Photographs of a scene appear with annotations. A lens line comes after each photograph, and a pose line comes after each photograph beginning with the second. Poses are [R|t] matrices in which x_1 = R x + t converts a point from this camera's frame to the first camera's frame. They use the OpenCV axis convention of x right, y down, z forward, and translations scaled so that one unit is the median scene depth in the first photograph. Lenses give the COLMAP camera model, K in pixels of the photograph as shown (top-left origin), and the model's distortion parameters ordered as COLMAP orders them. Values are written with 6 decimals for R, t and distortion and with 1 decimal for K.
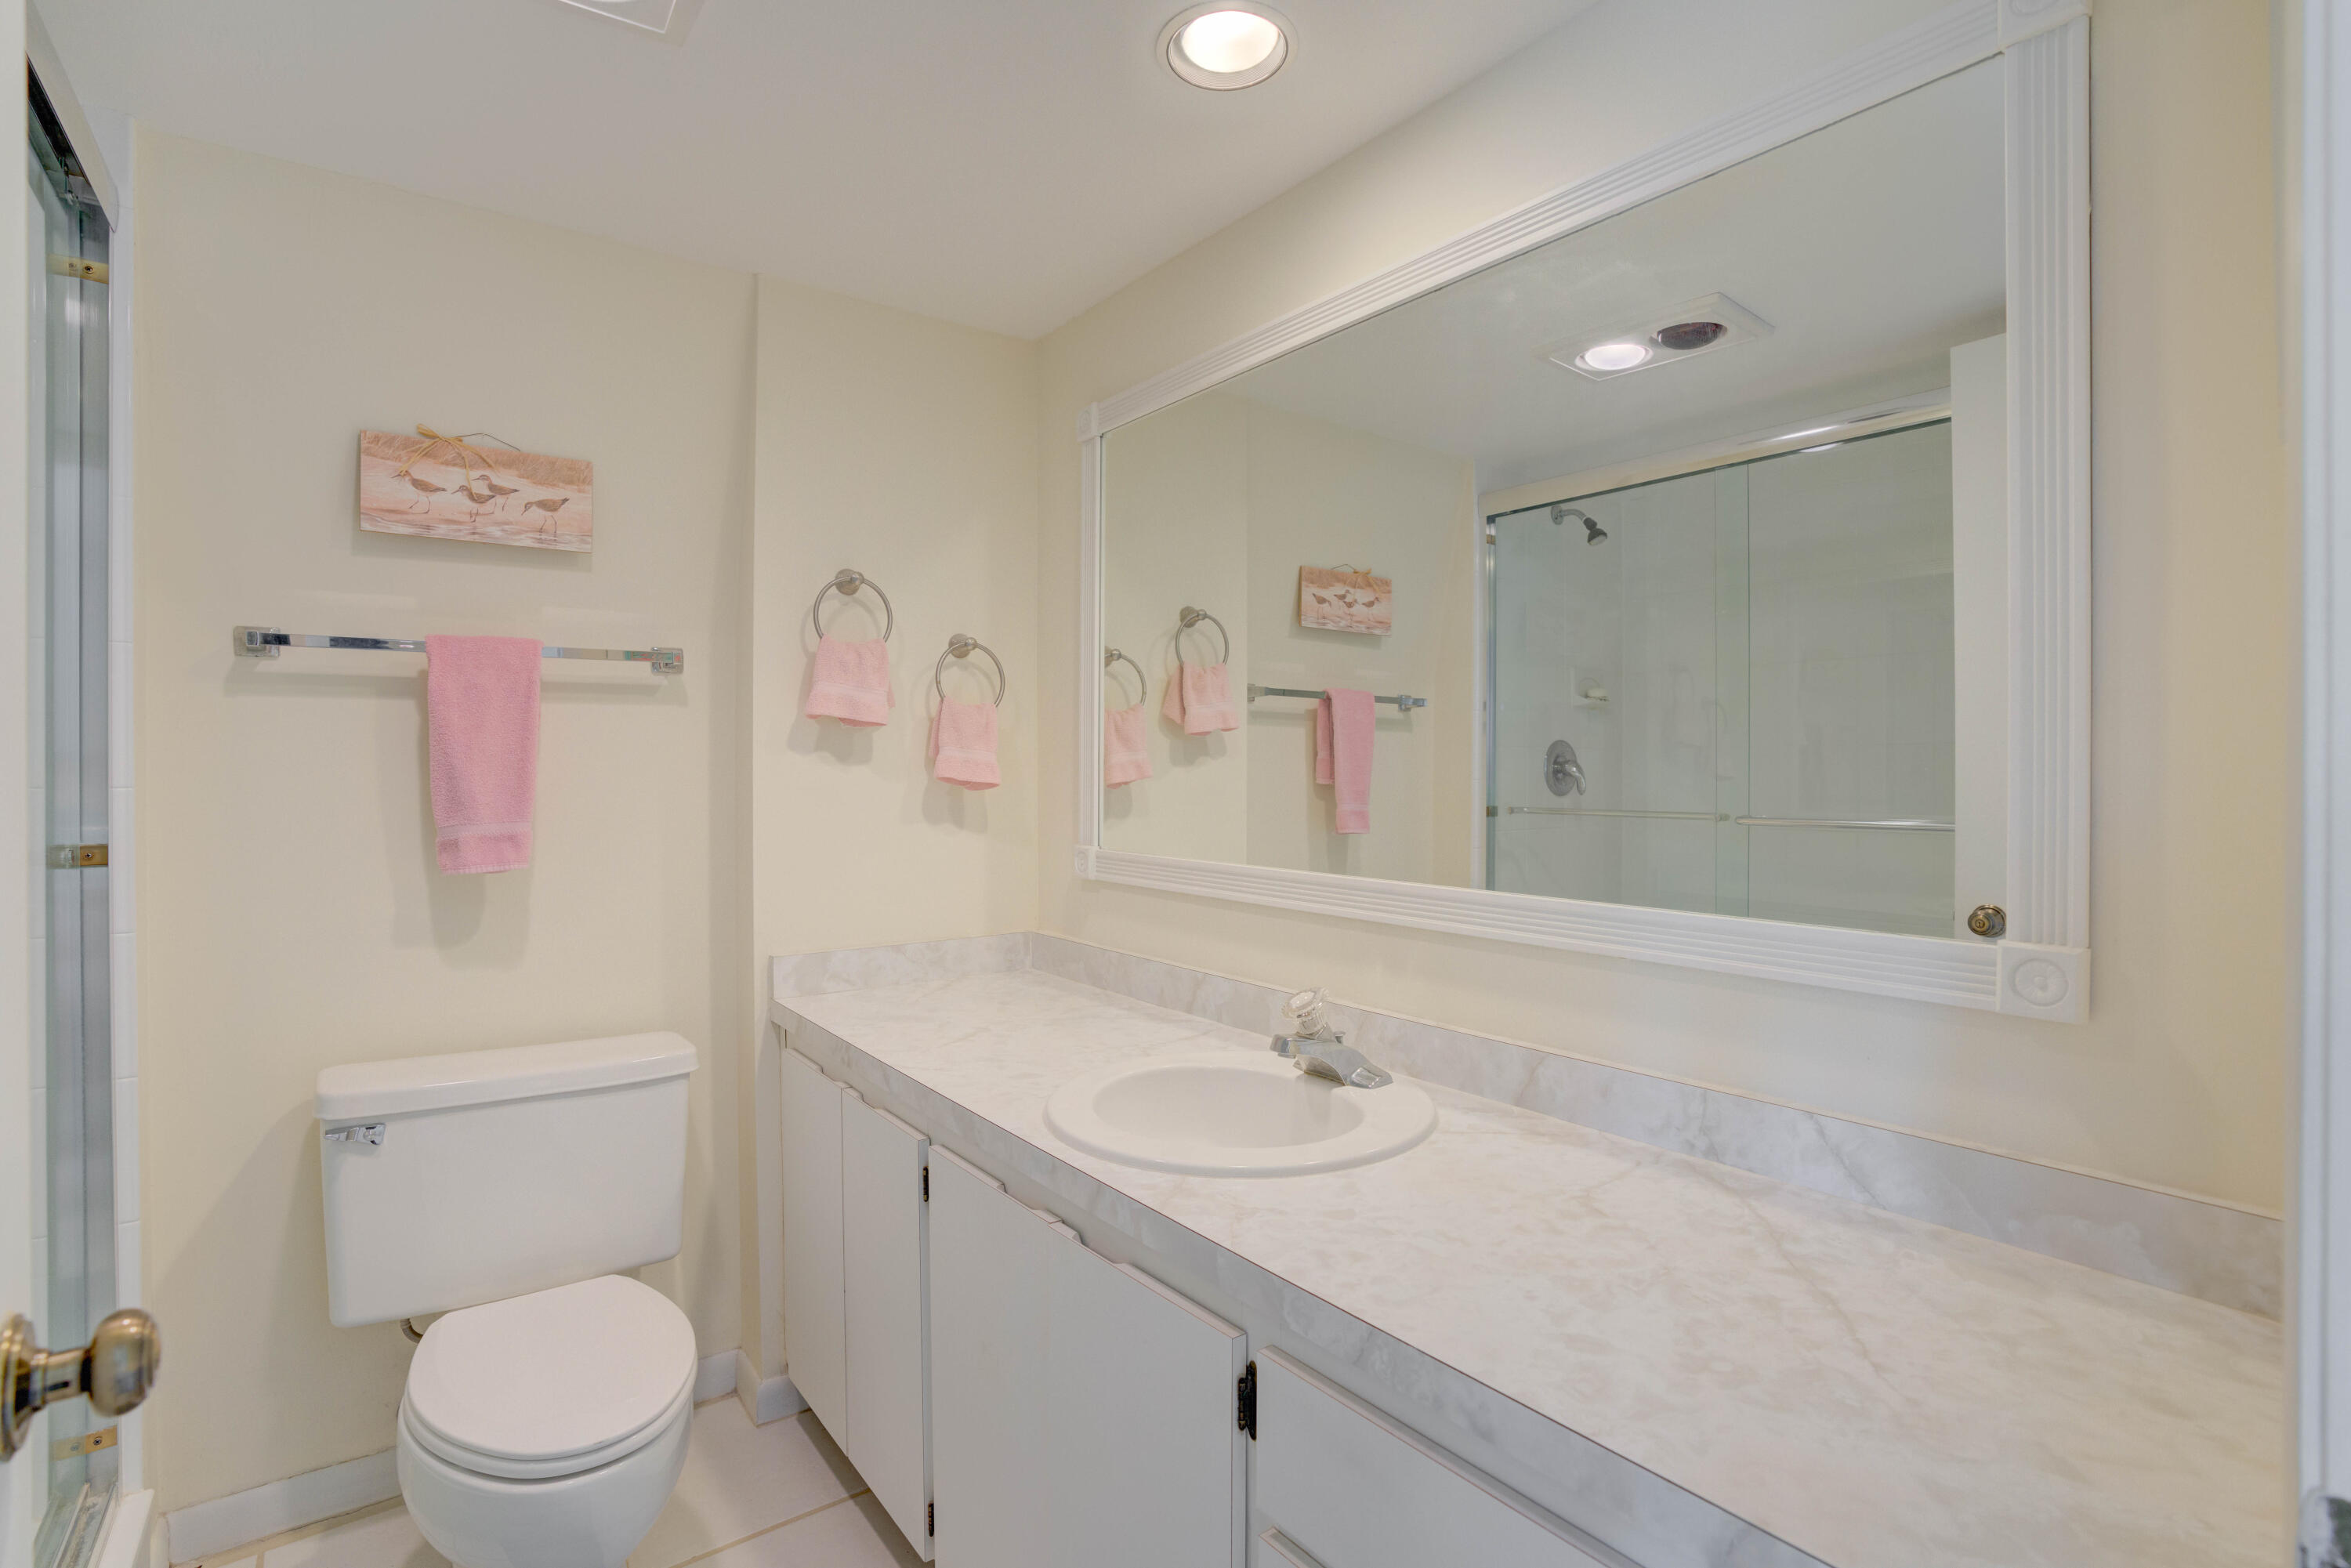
lens RADIAL K [[1178.6, 0, 1174.6], [0, 1178.6, 758.7], [0, 0, 1]] dist [-0.000969, -0.000288]
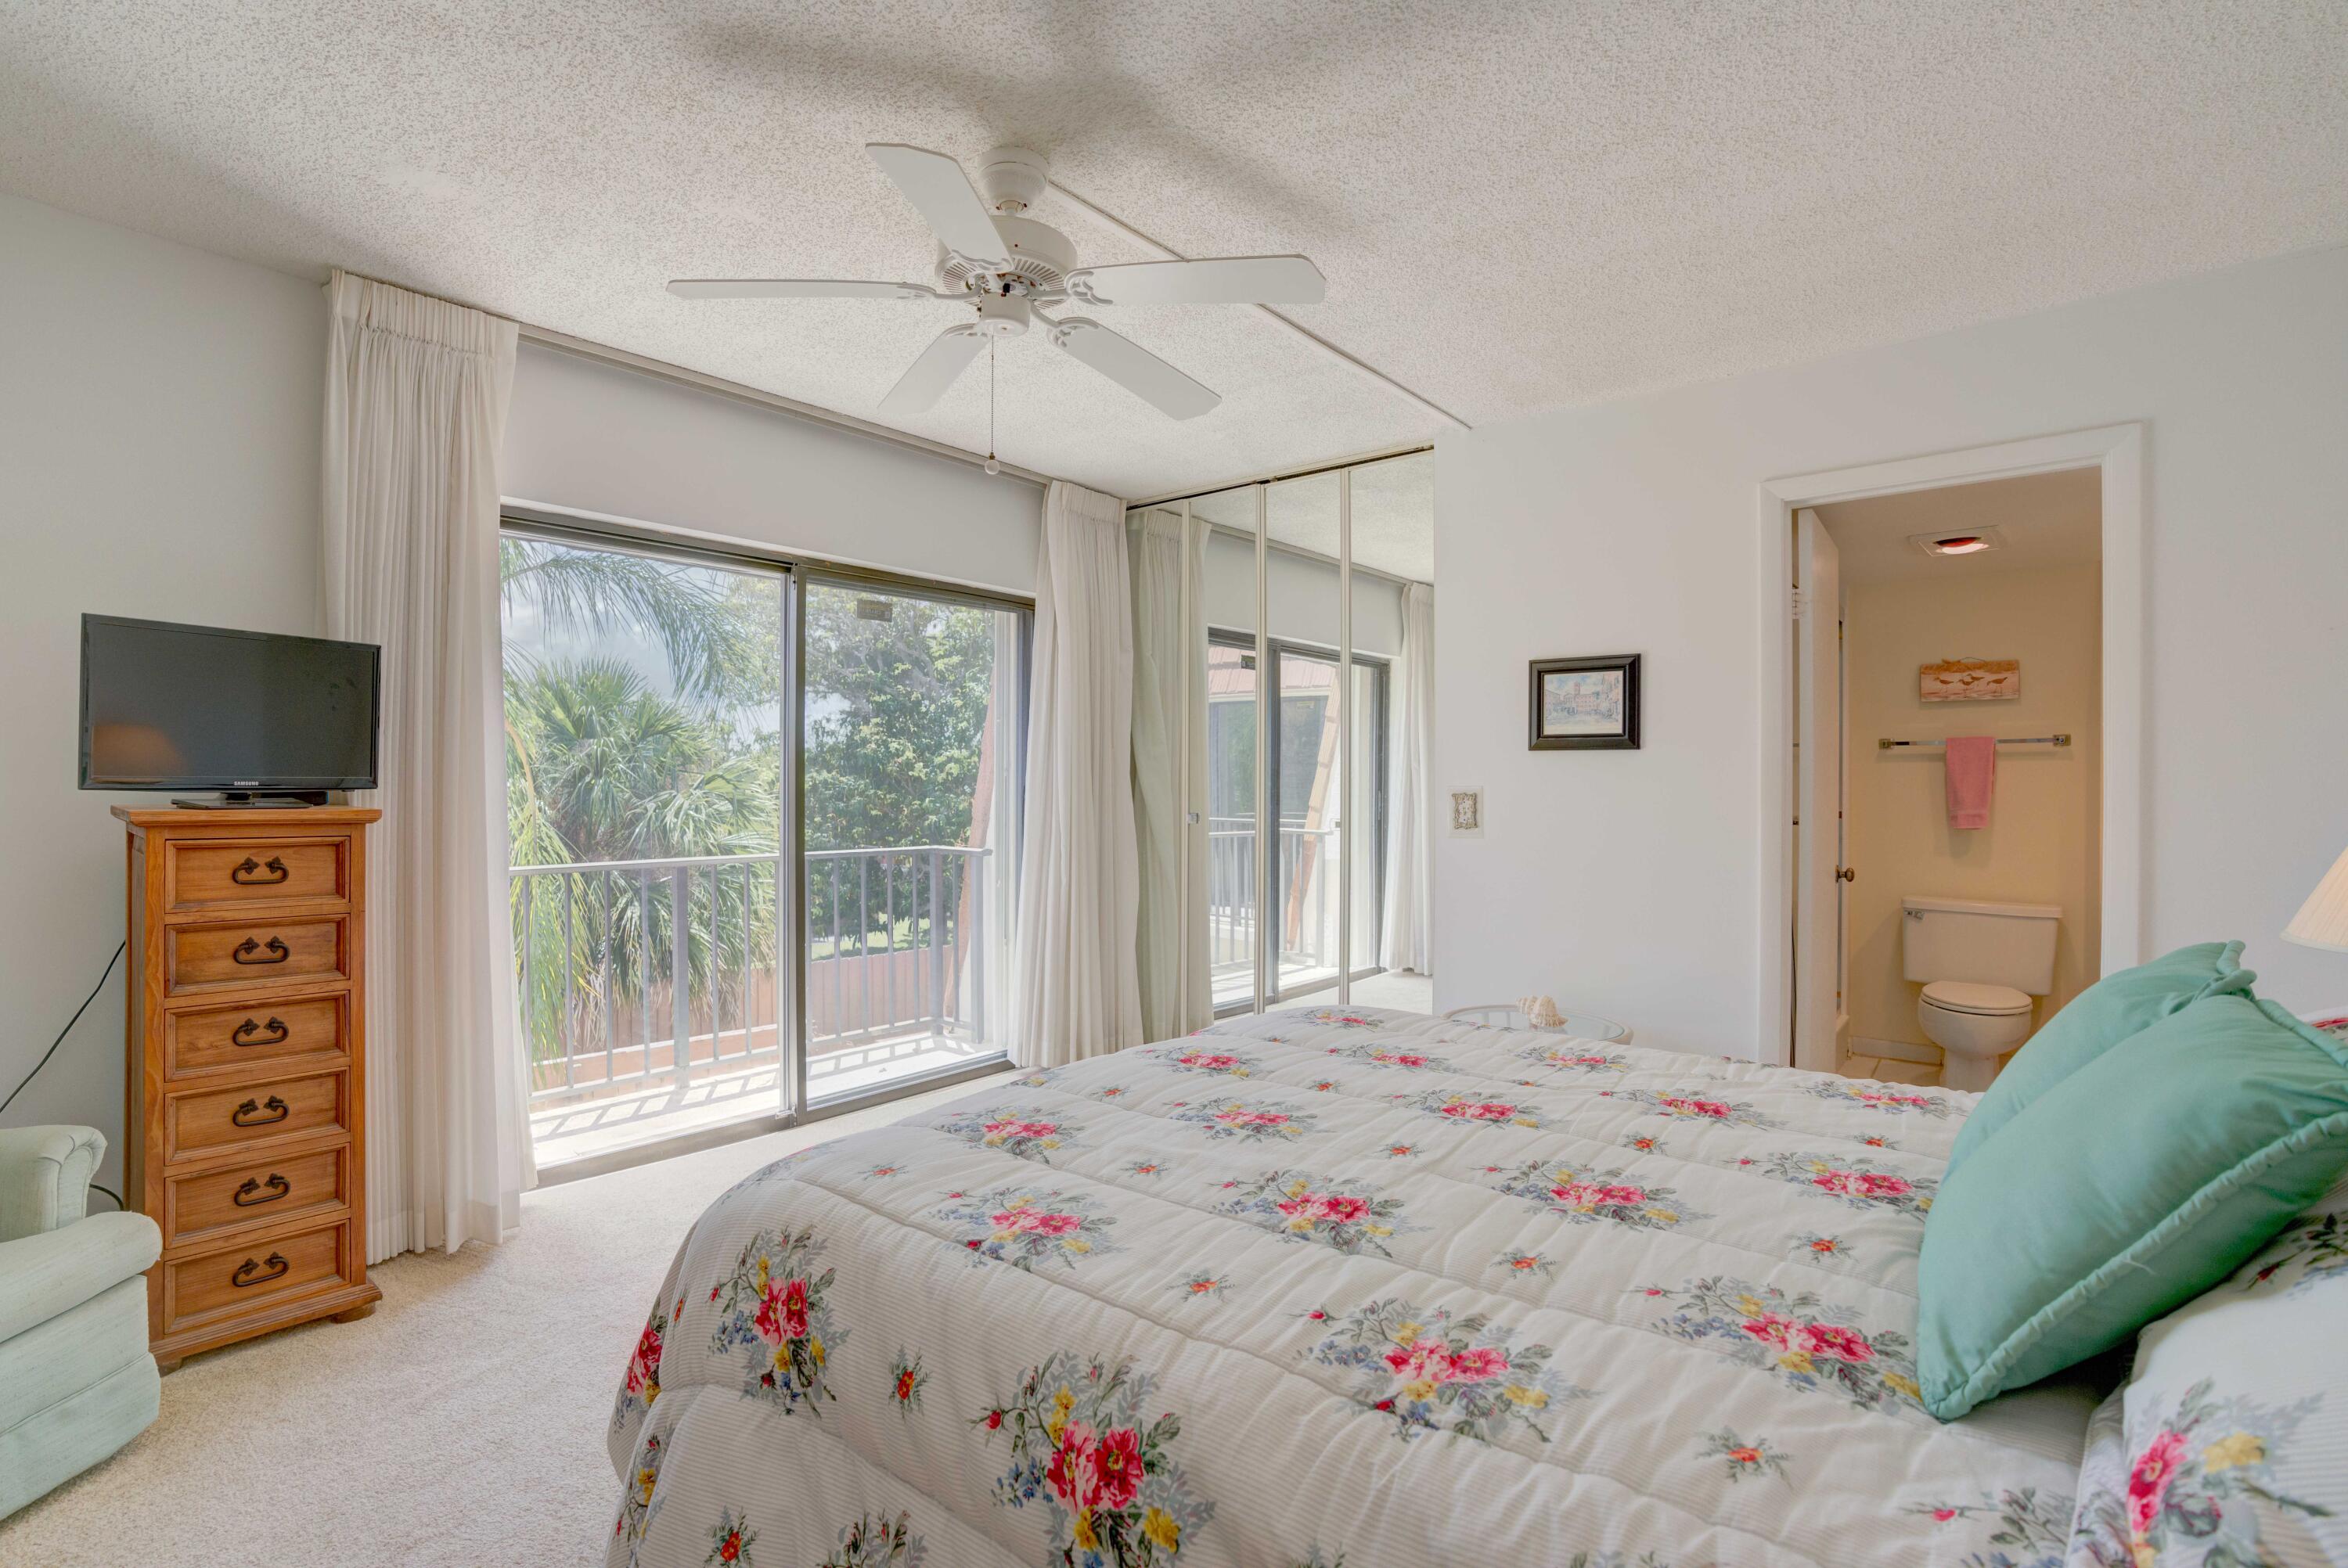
lens RADIAL K [[1094.2, 0, 1169.6], [0, 1094.2, 781.9], [0, 0, 1]] dist [0.001567, 0.000064]
pose [[0.234968, 0.000689, -0.972003, 1.342666], [-0.004746, 0.999989, -0.000438, 0.004121], [0.971991, 0.004716, 0.234969, -1.269955]]
